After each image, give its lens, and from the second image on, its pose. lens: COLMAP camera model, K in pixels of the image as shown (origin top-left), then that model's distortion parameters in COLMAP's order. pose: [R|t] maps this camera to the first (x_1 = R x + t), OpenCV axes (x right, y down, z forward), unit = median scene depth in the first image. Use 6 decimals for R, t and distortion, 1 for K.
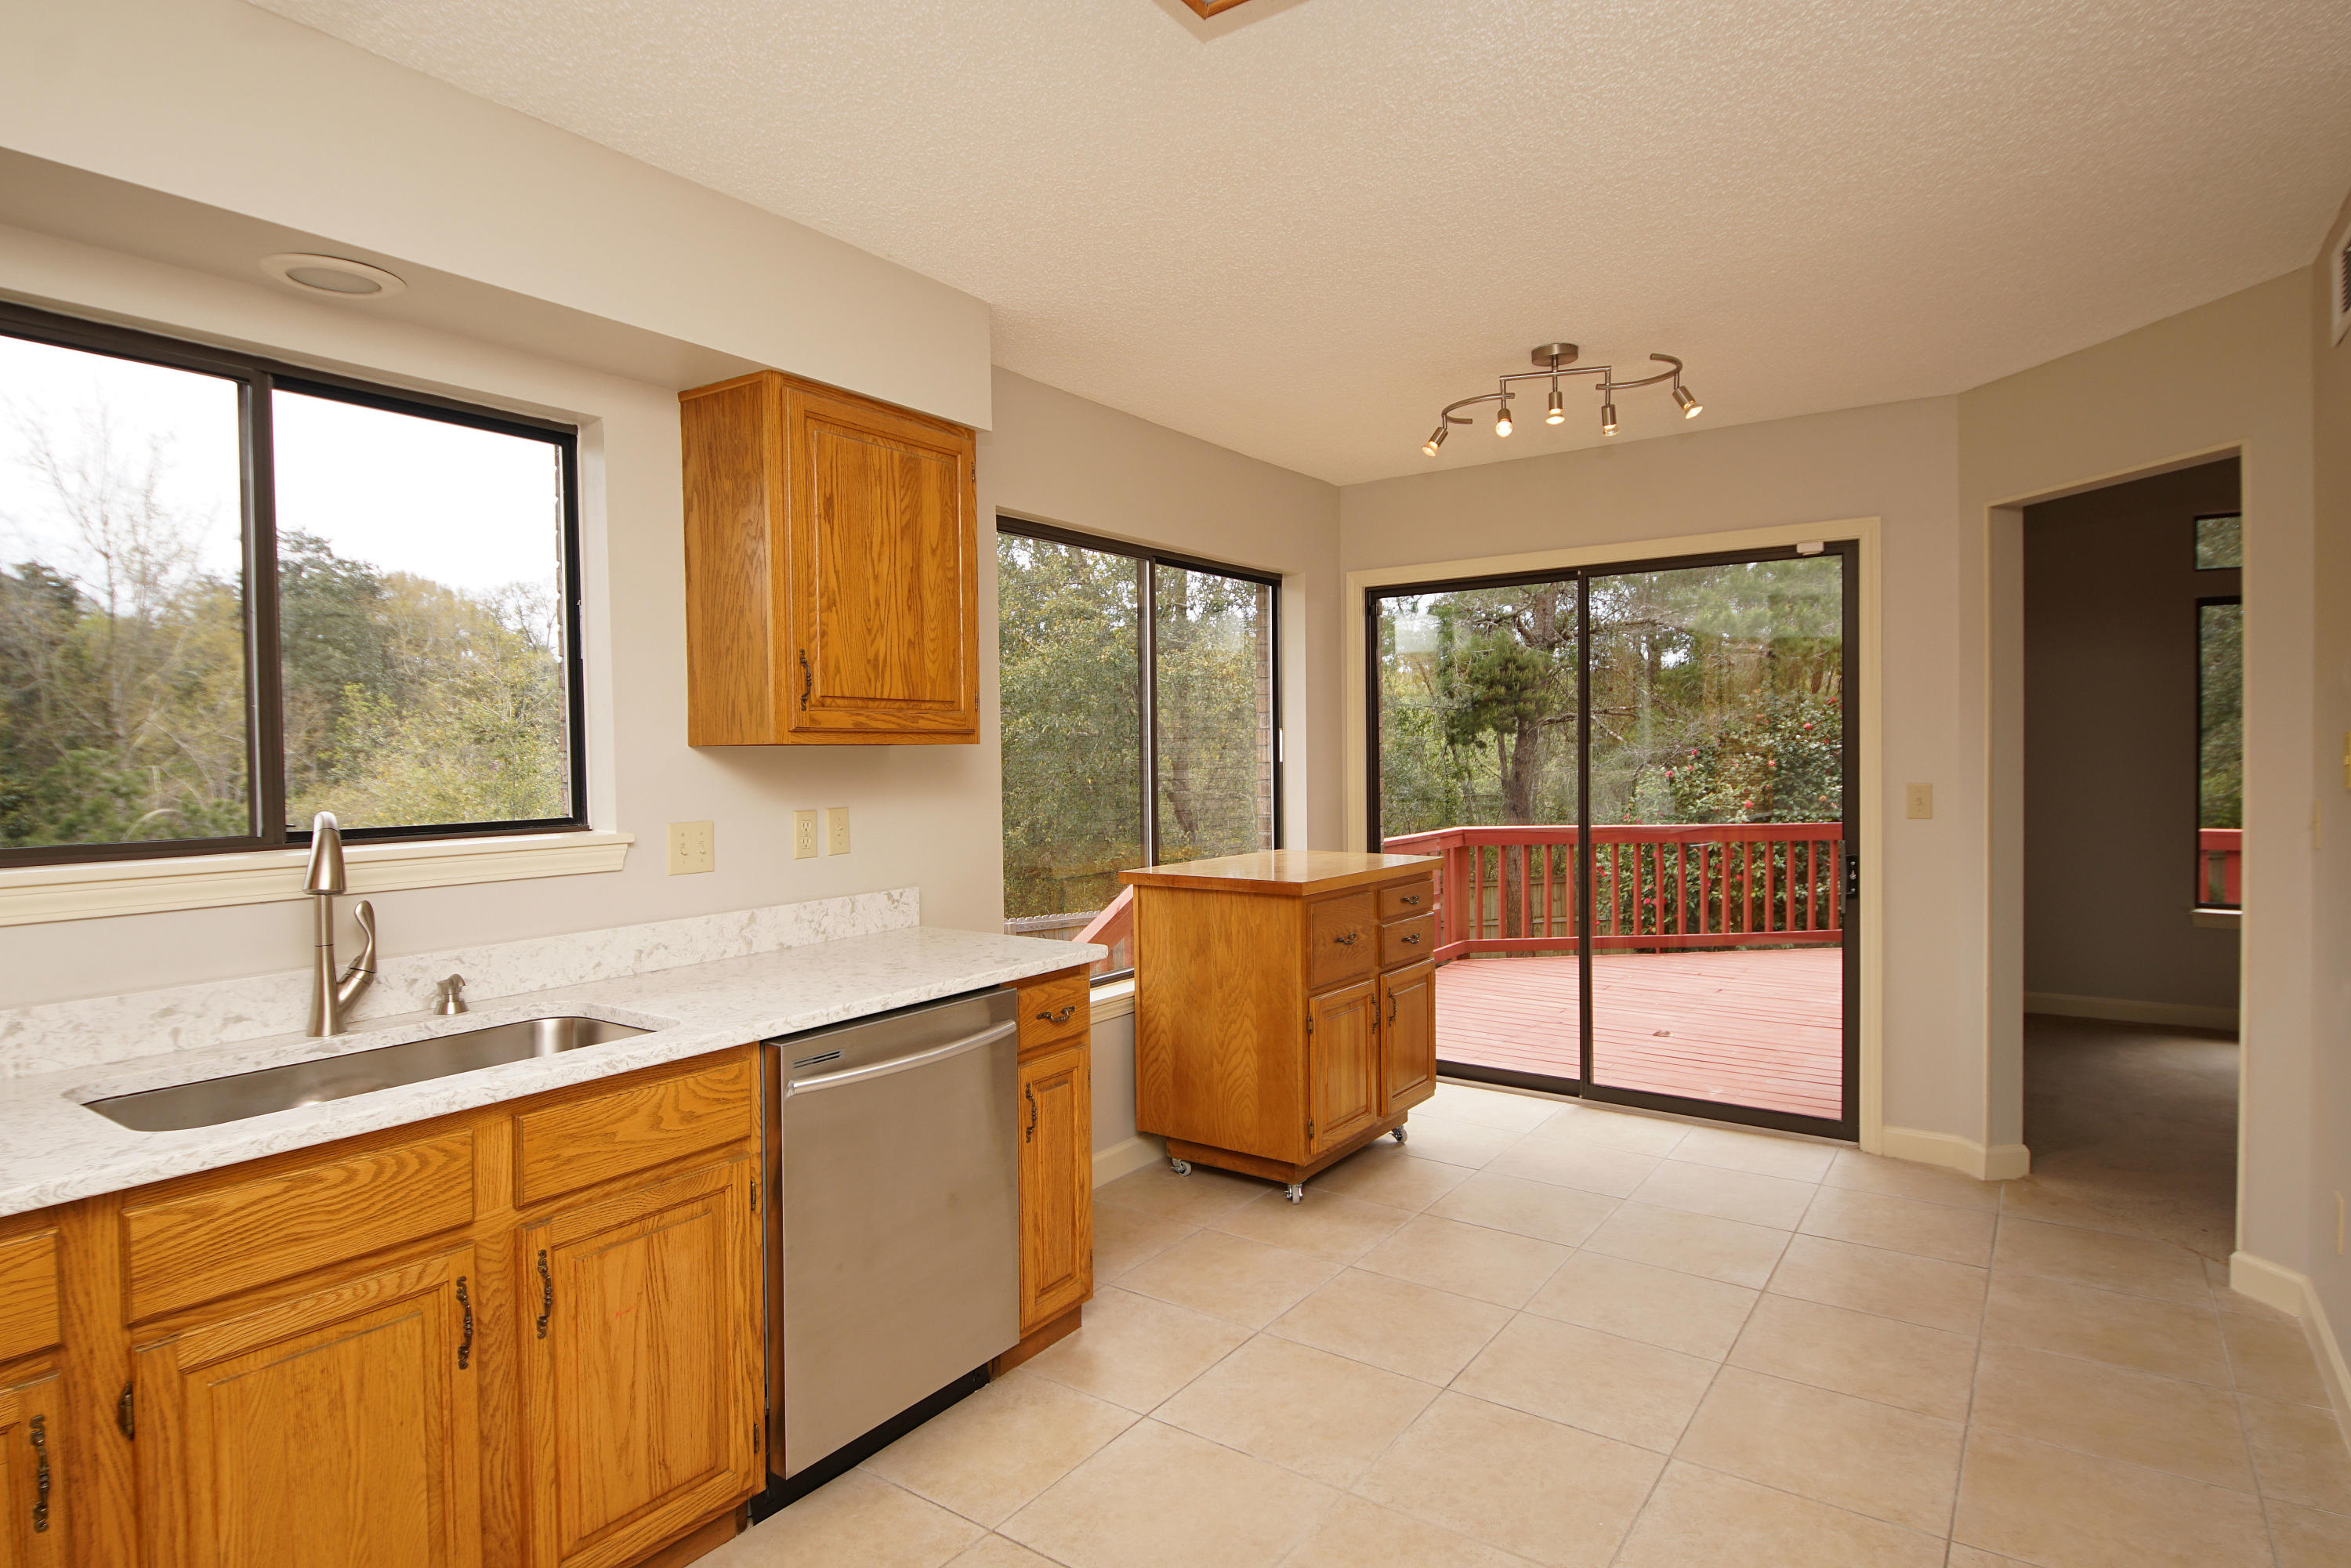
lens RADIAL K [[1262.0, 0, 1167.5], [0, 1262.0, 779.6], [0, 0, 1]] dist [0.015172, -0.020839]
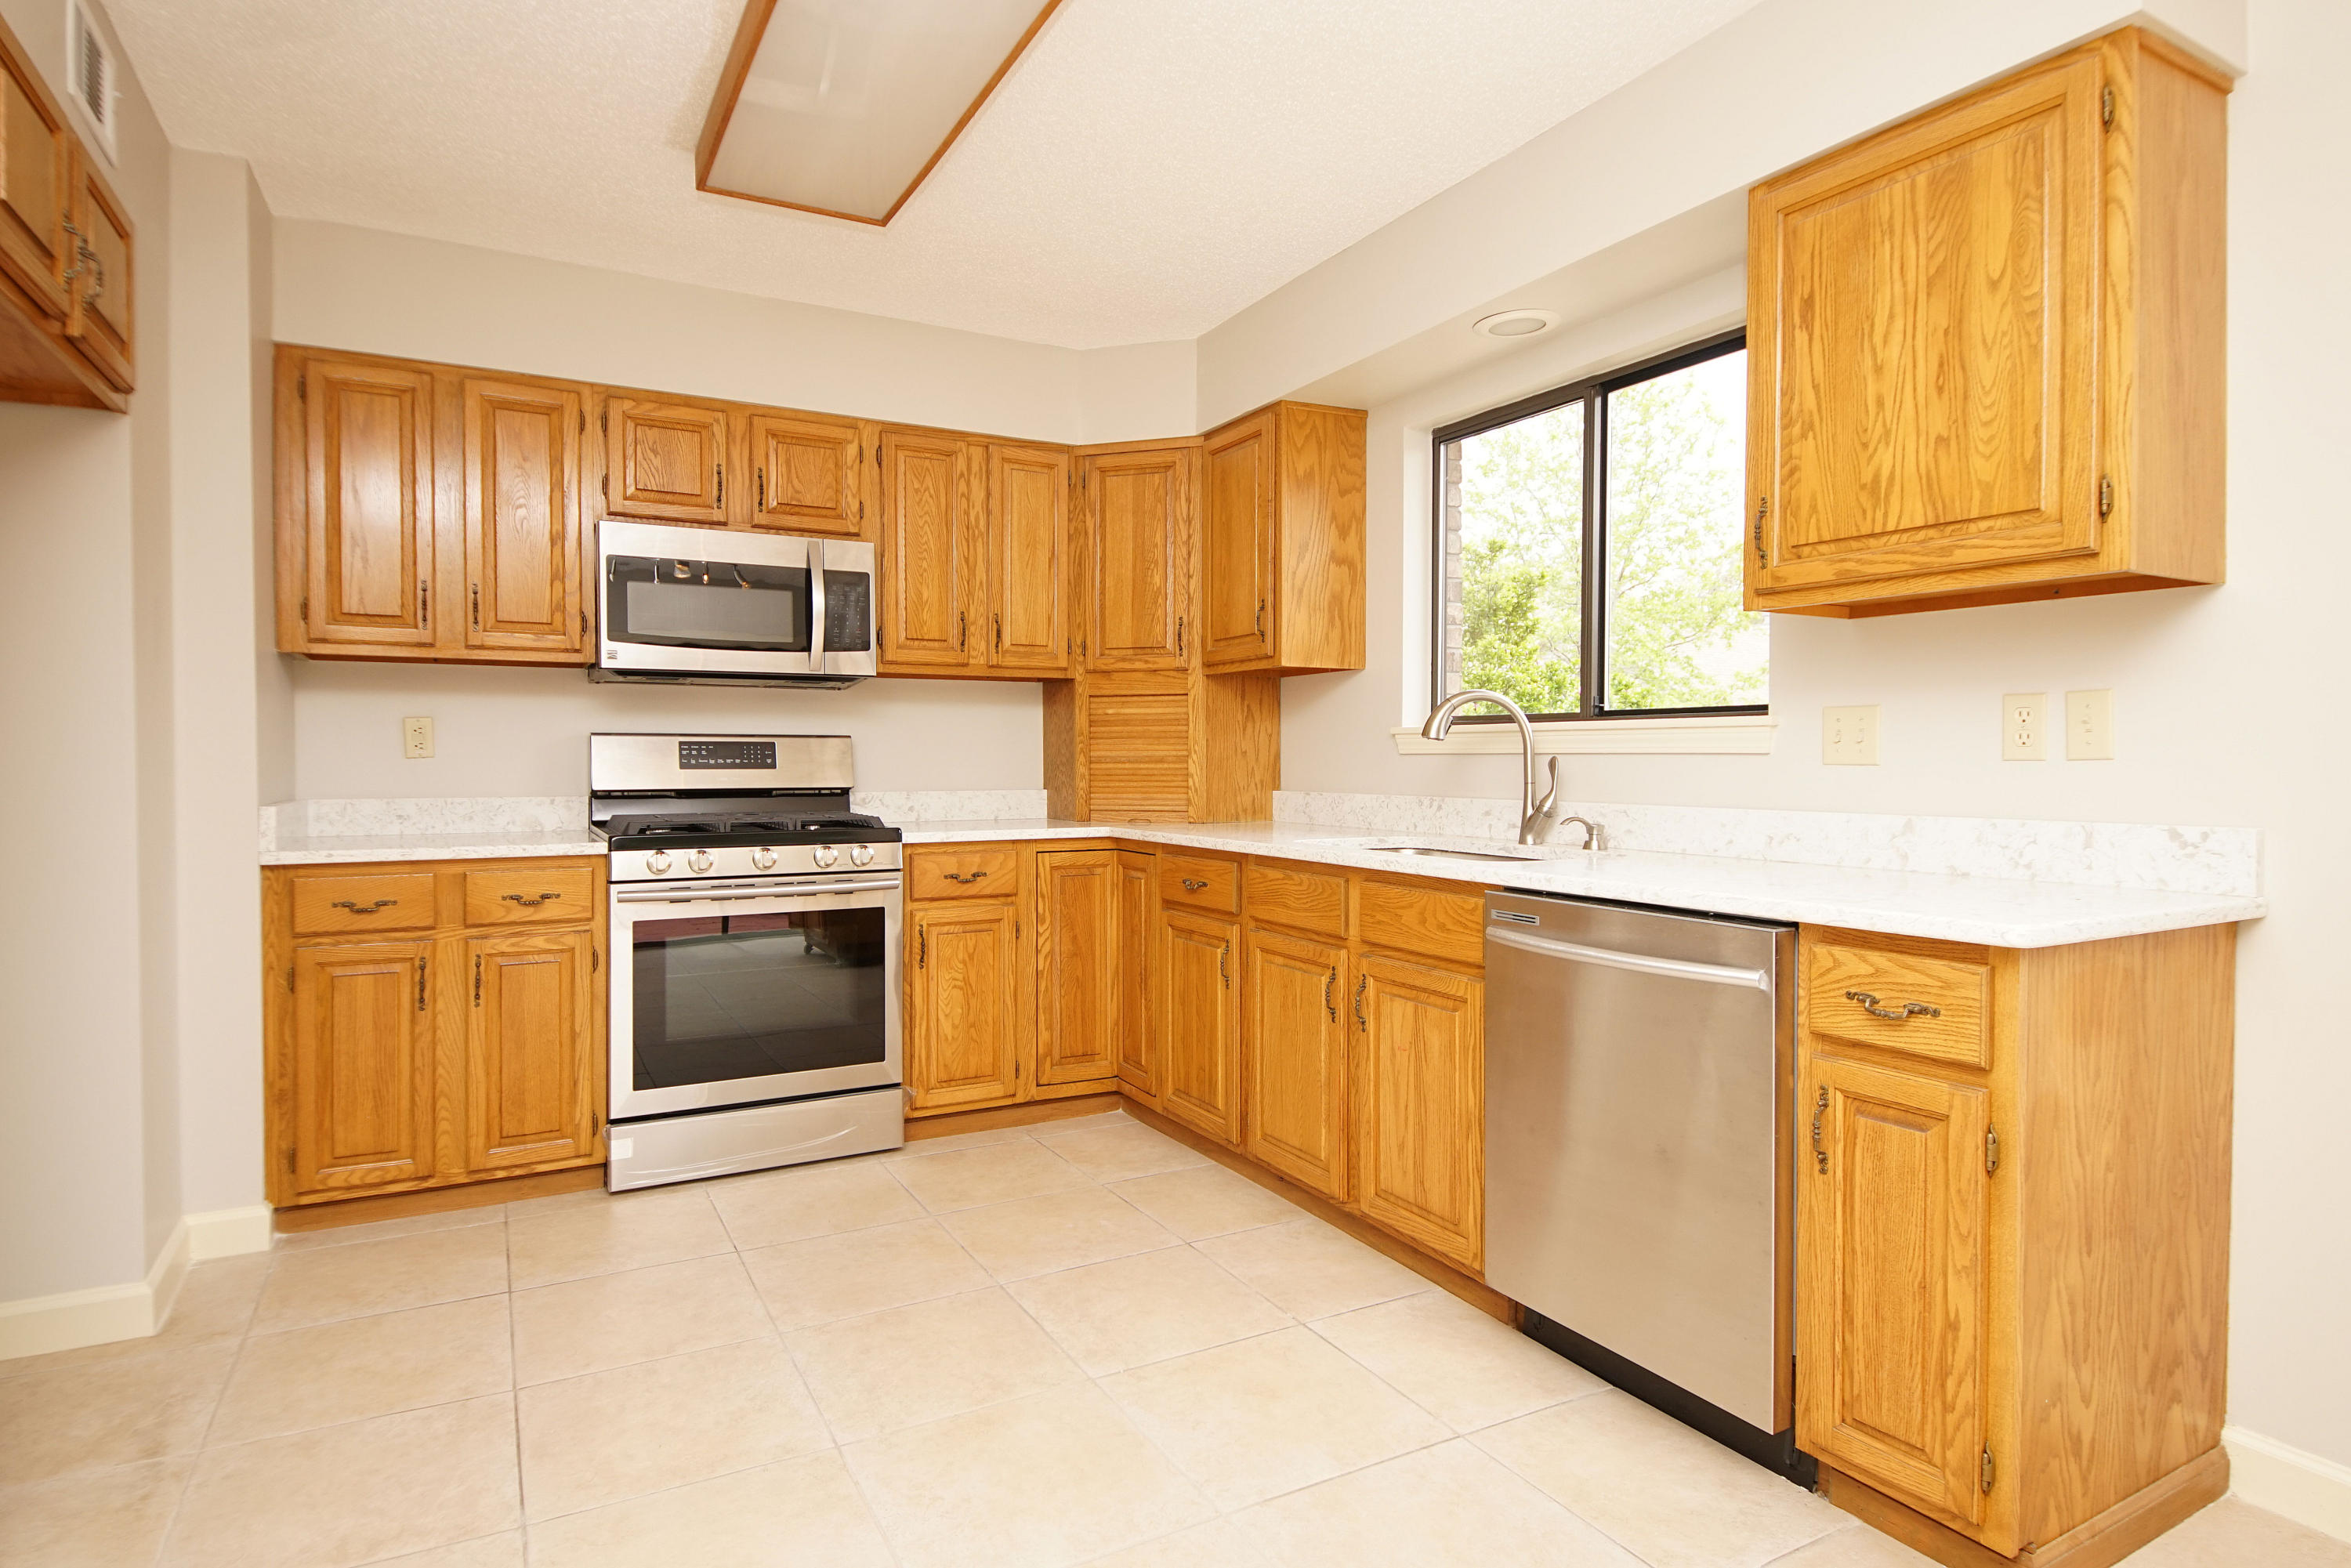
lens RADIAL K [[1262.0, 0, 1171.8], [0, 1262.0, 789.5], [0, 0, 1]] dist [0.015172, -0.020839]
pose [[-0.445128, 0.035479, -0.894764, 0.624927], [-0.016066, 0.998738, 0.047594, 0.057132], [0.895323, 0.035560, -0.443996, 0.967204]]
